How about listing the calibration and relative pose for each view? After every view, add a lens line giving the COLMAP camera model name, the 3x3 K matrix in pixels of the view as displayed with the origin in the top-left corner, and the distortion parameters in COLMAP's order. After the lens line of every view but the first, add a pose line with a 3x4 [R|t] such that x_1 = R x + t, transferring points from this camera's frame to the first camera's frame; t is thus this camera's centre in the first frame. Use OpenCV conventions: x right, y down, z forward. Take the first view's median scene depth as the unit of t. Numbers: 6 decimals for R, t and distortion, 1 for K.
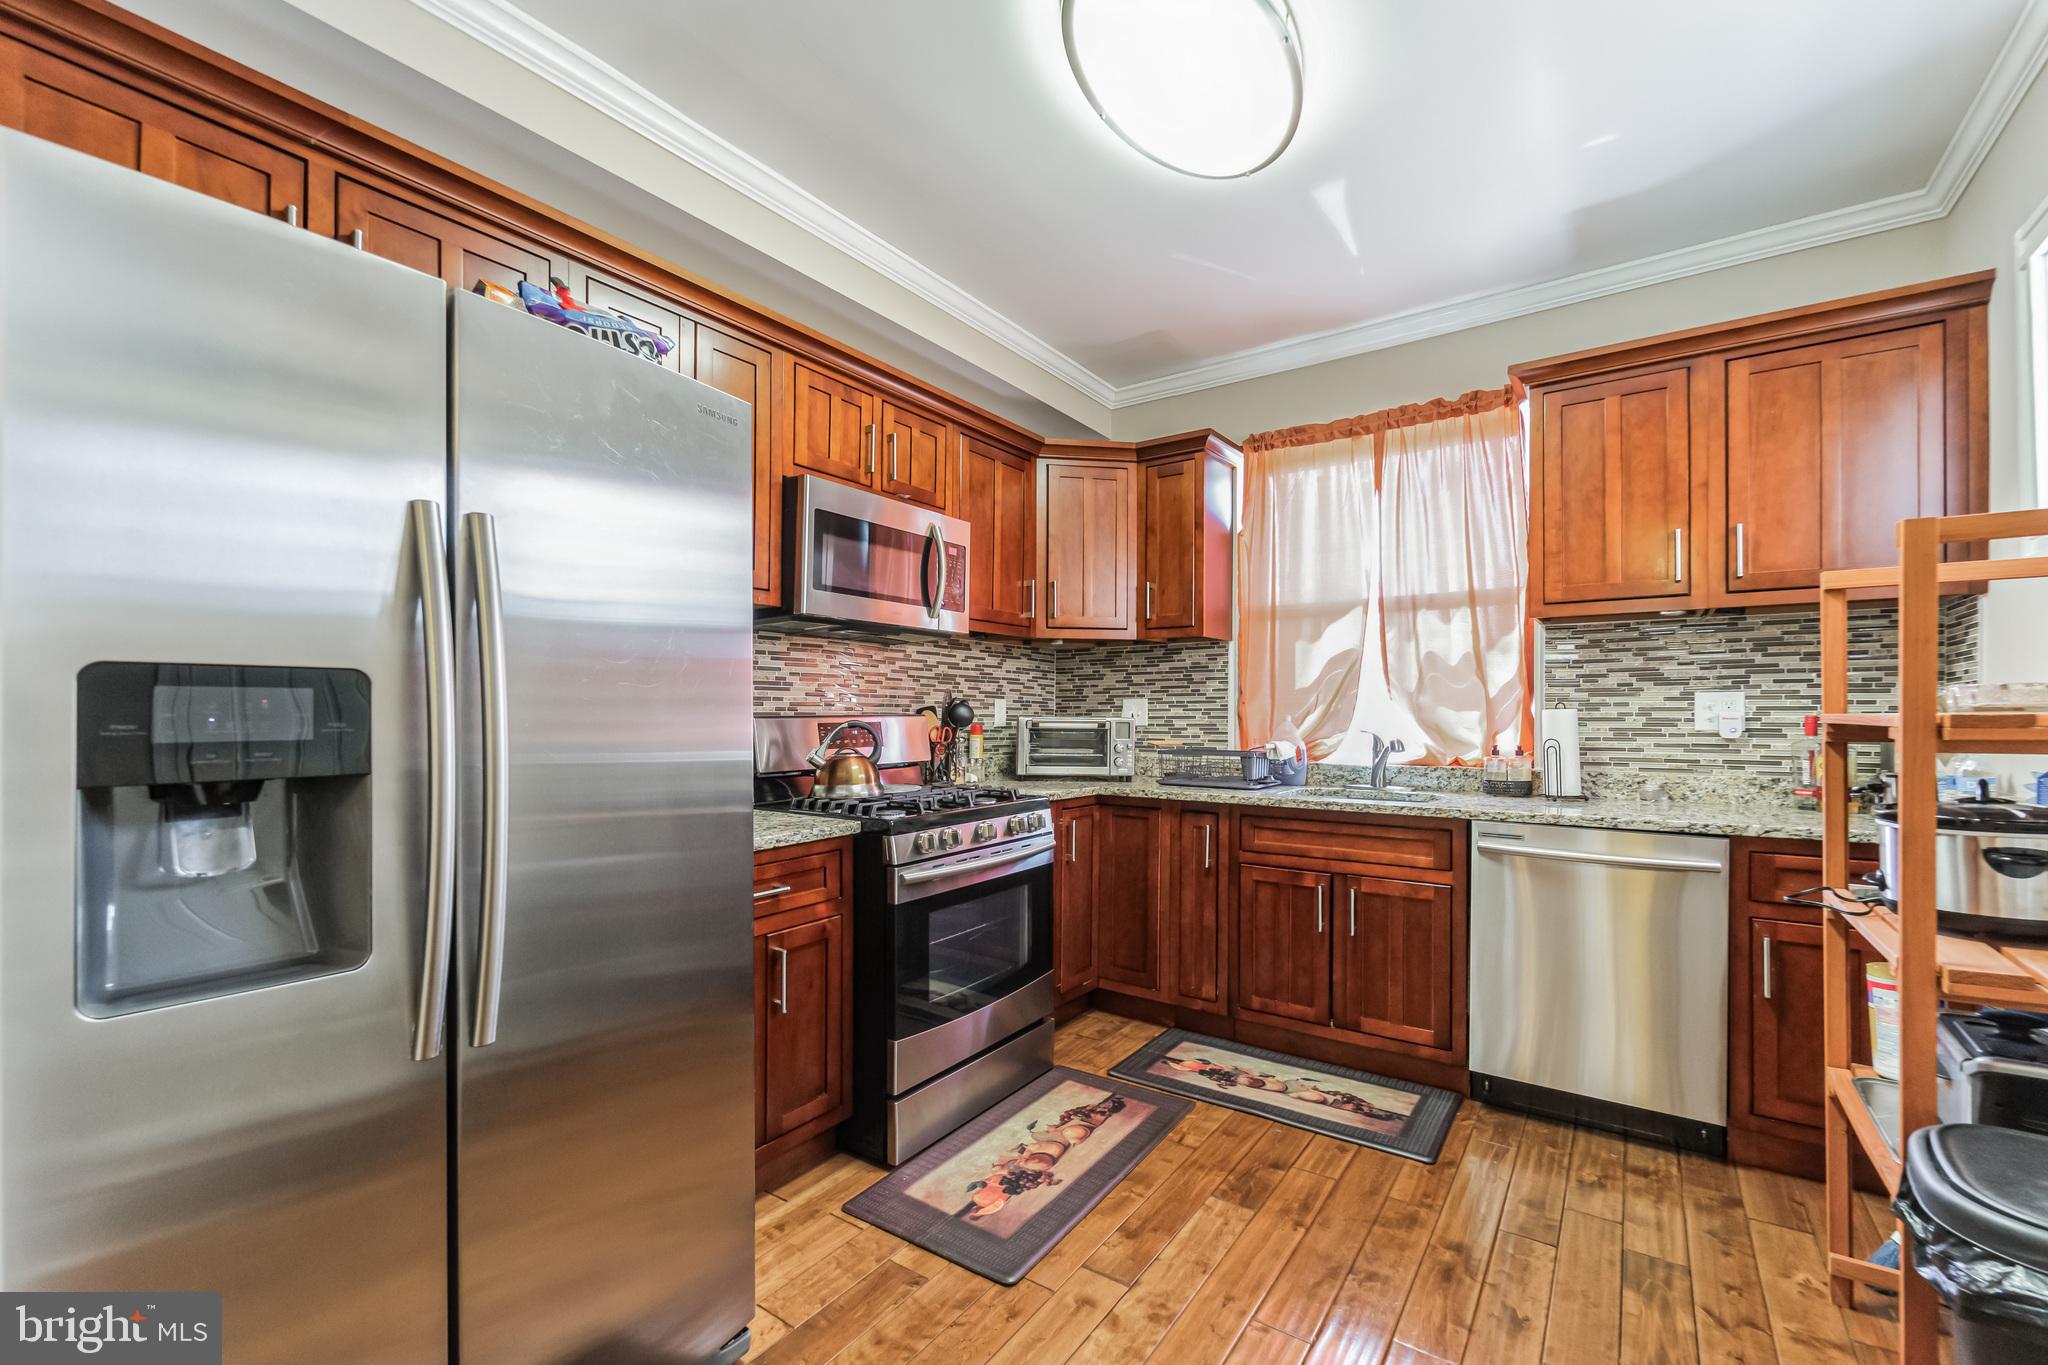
lens RADIAL K [[848.9, 0, 1033.7], [0, 848.9, 708.0], [0, 0, 1]] dist [-0.004001, -0.003222]
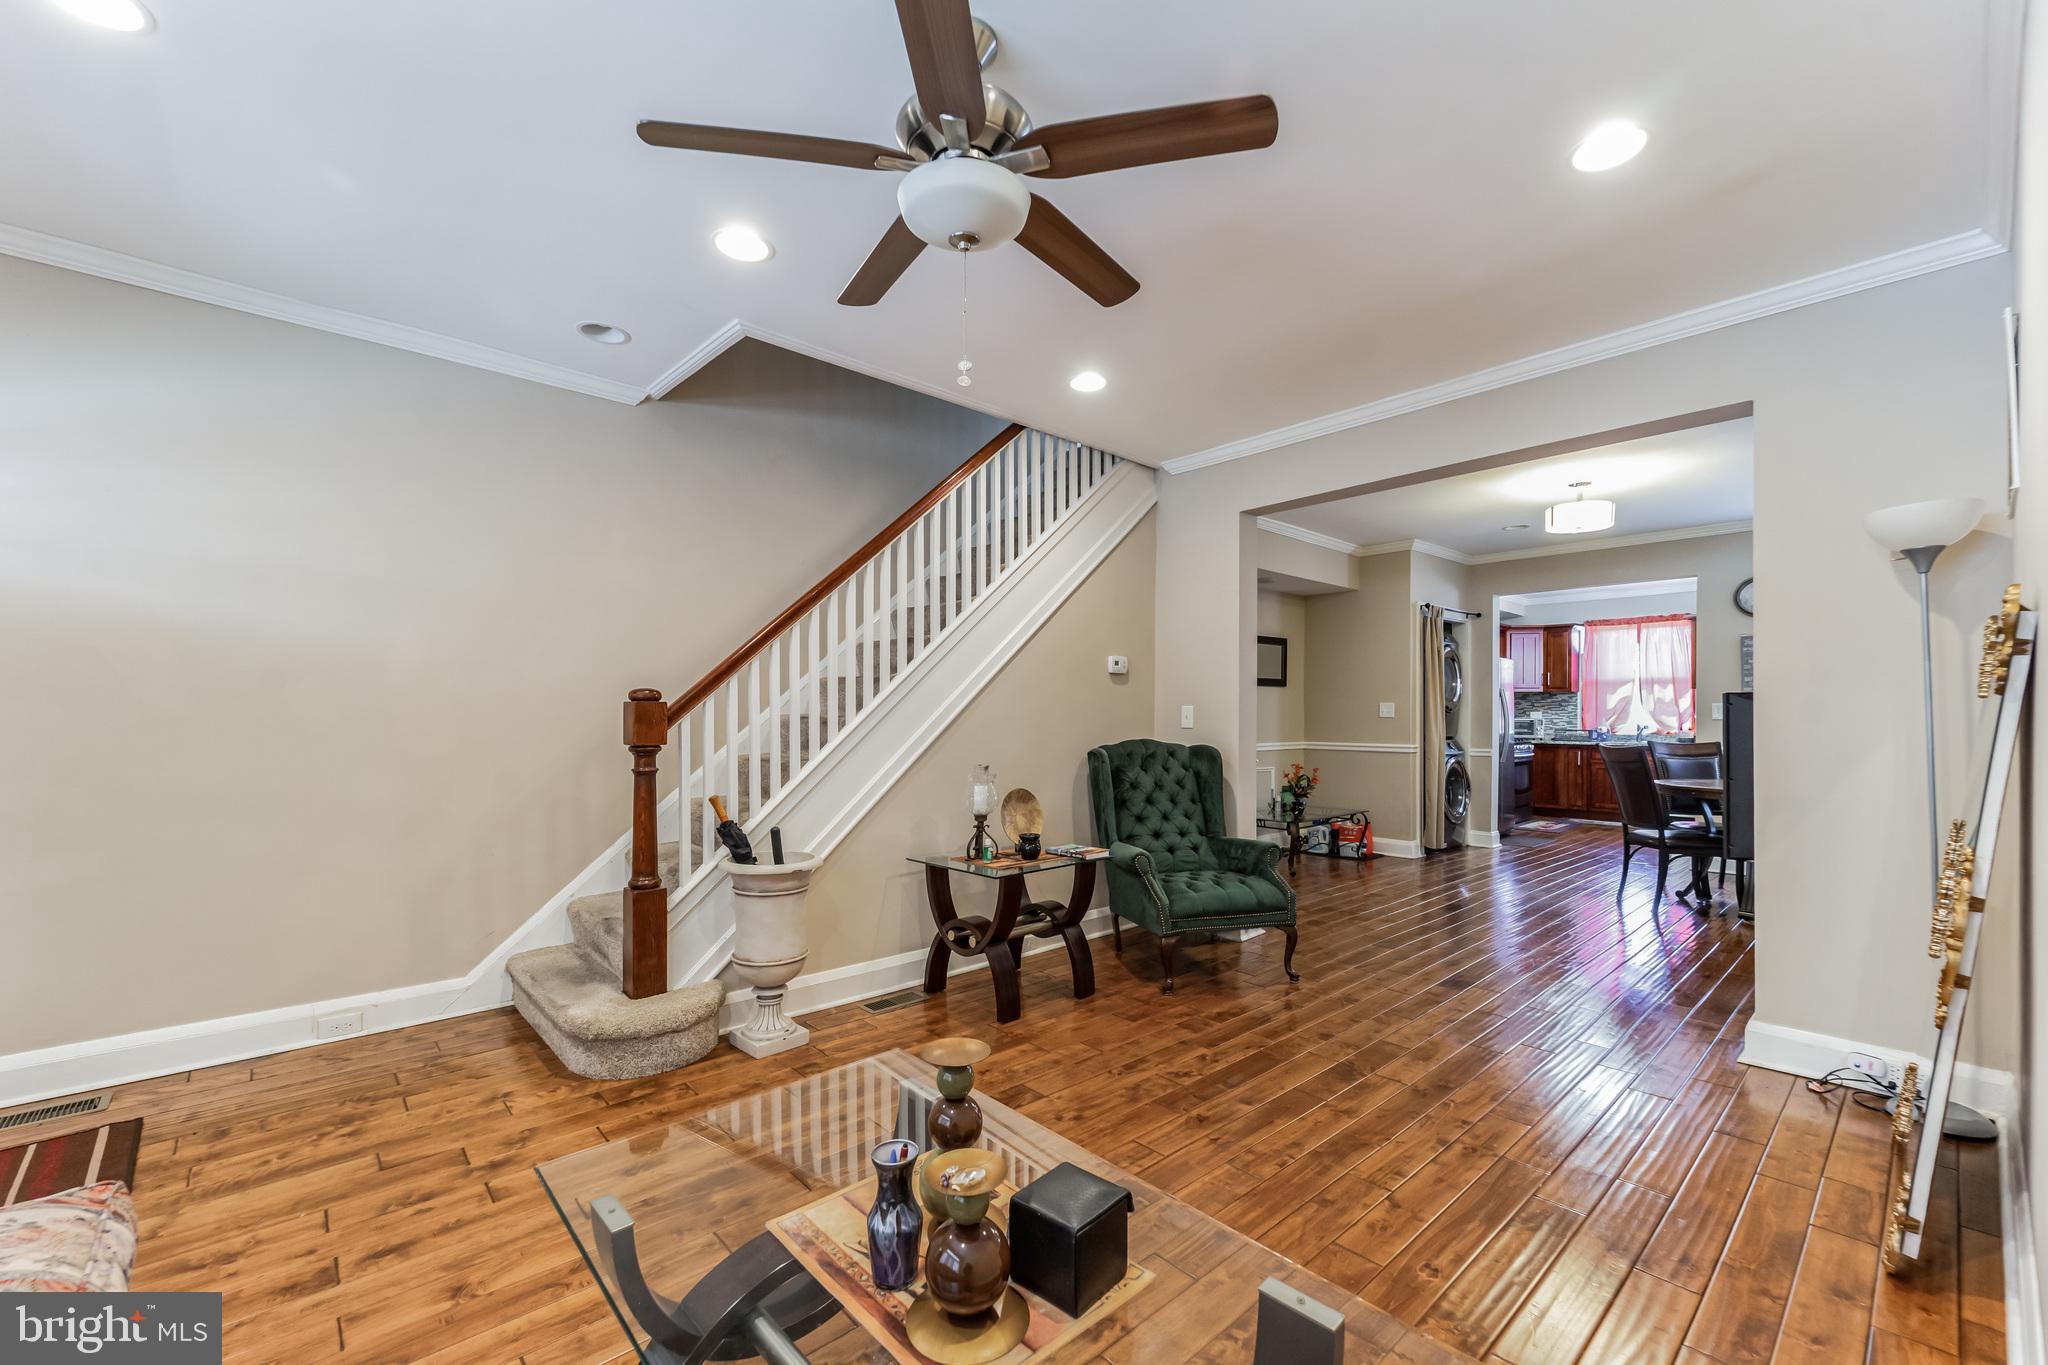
lens RADIAL K [[848.9, 0, 1001.0], [0, 848.9, 711.6], [0, 0, 1]] dist [-0.004001, -0.003222]
pose [[0.971481, -0.000199, -0.237116, -1.103398], [0.000074, 1.000000, -0.000534, -0.012770], [0.237116, 0.000501, 0.971481, -2.505126]]
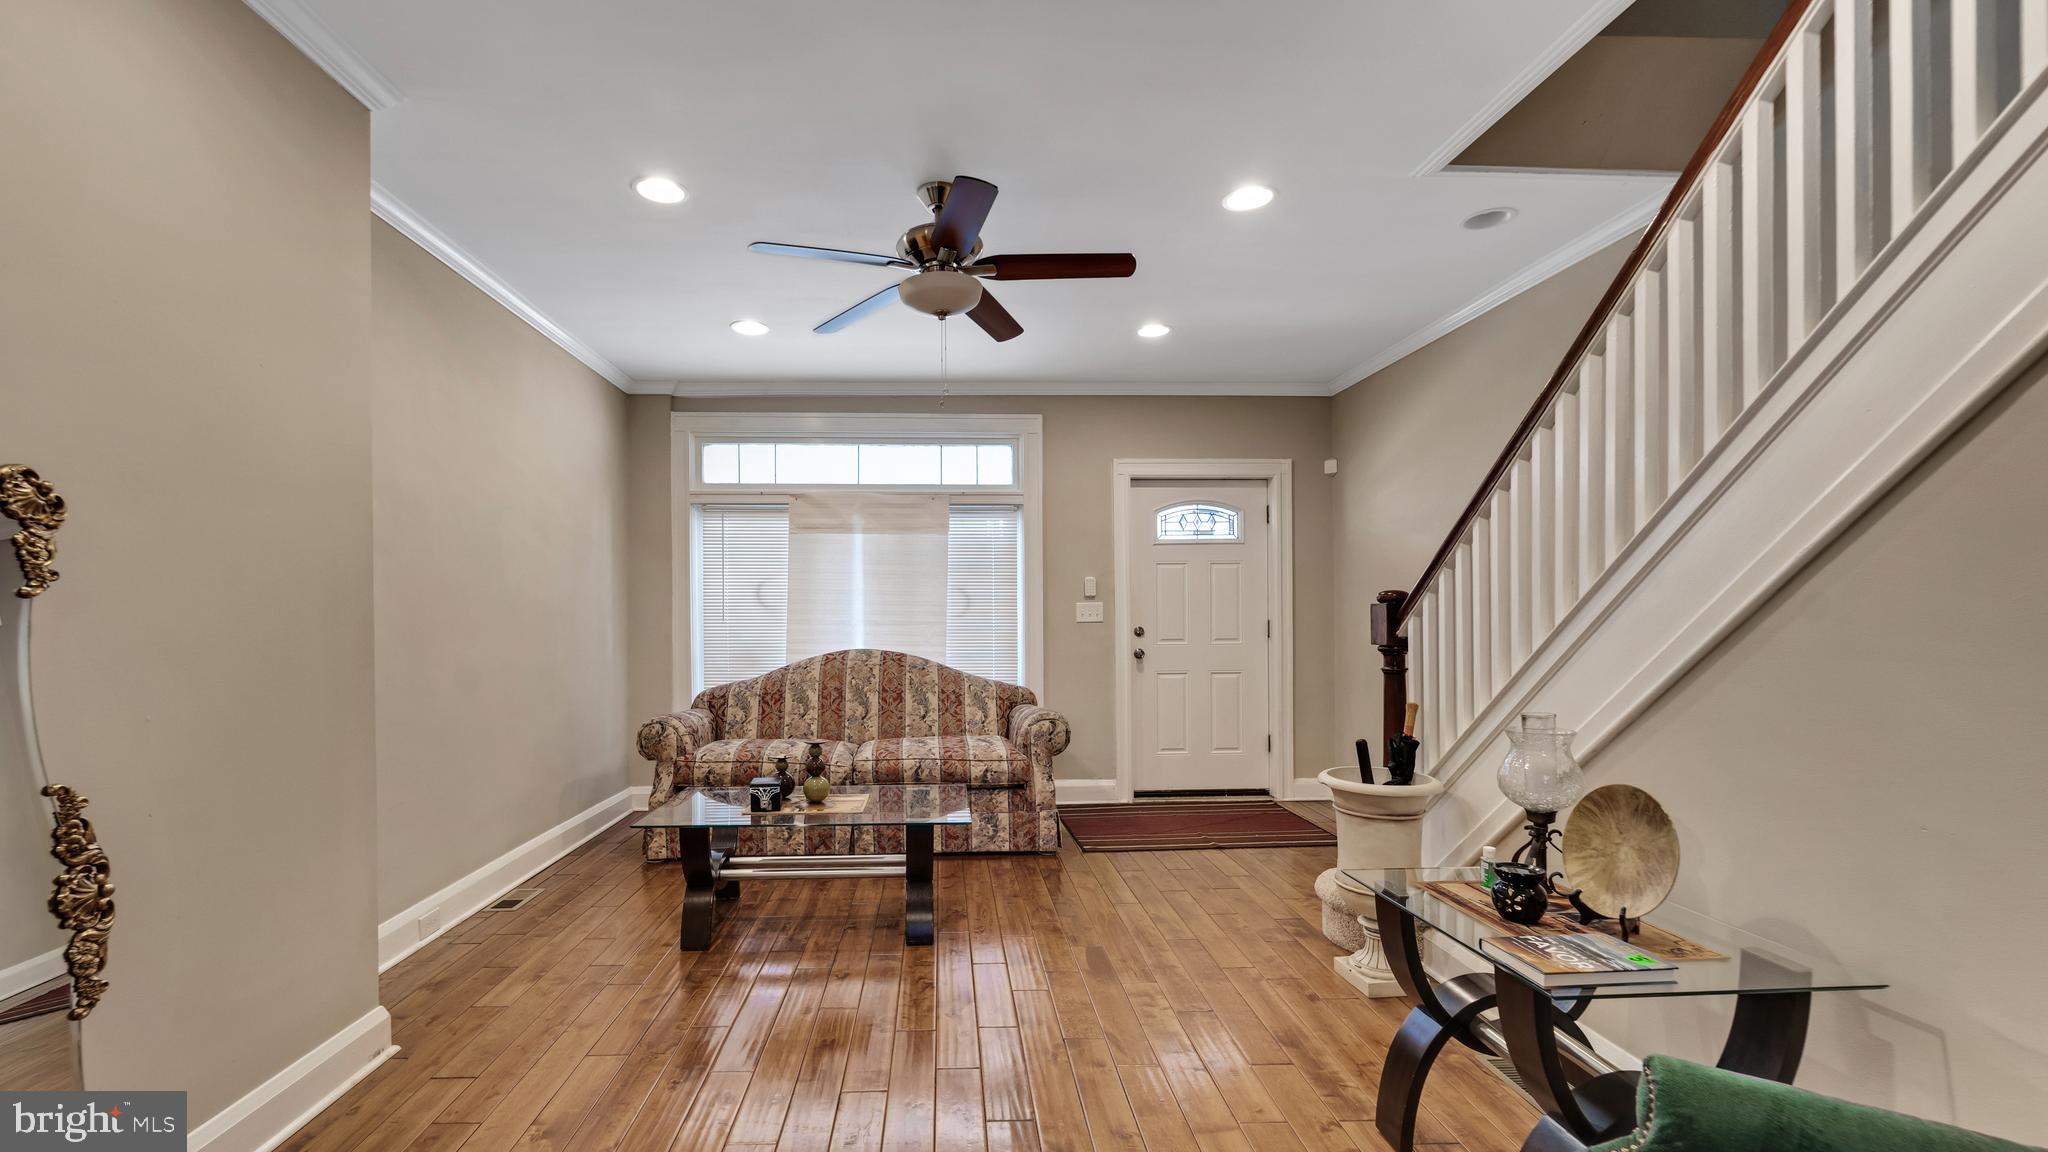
lens RADIAL K [[851.2, 0, 941.8], [0, 851.2, 621.4], [0, 0, 1]] dist [0.003163, -0.003078]
pose [[-0.830733, 0.005338, -0.556645, -0.735968], [0.004755, 0.999986, 0.002494, -0.009314], [0.556650, -0.000575, -0.830747, -1.145234]]
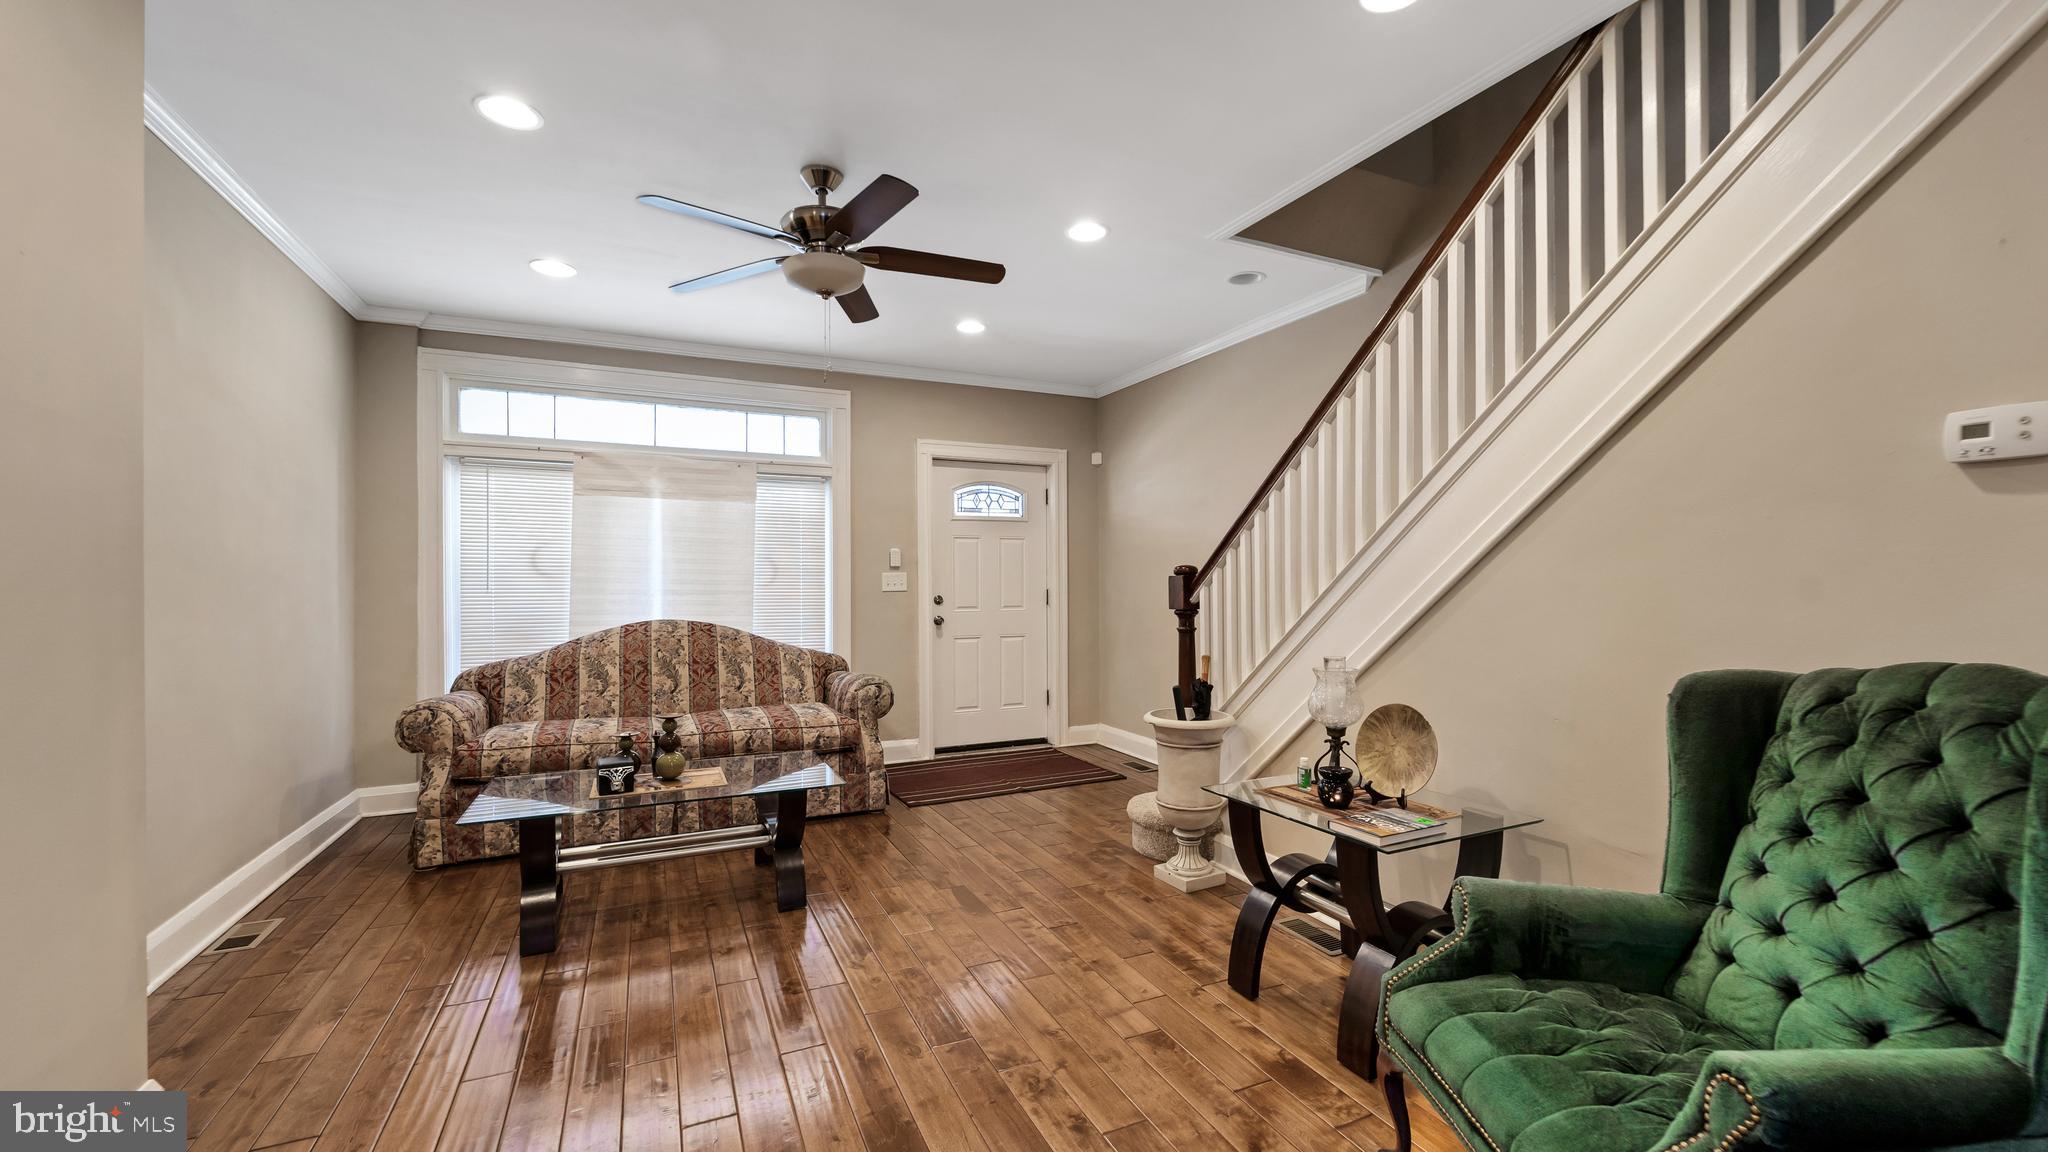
lens RADIAL K [[851.2, 0, 999.2], [0, 851.2, 582.6], [0, 0, 1]] dist [0.003163, -0.003078]
pose [[-0.544693, -0.001140, -0.838635, -0.548486], [0.004143, 0.999983, -0.004050, -0.011465], [0.838625, -0.005680, -0.544679, -1.232994]]
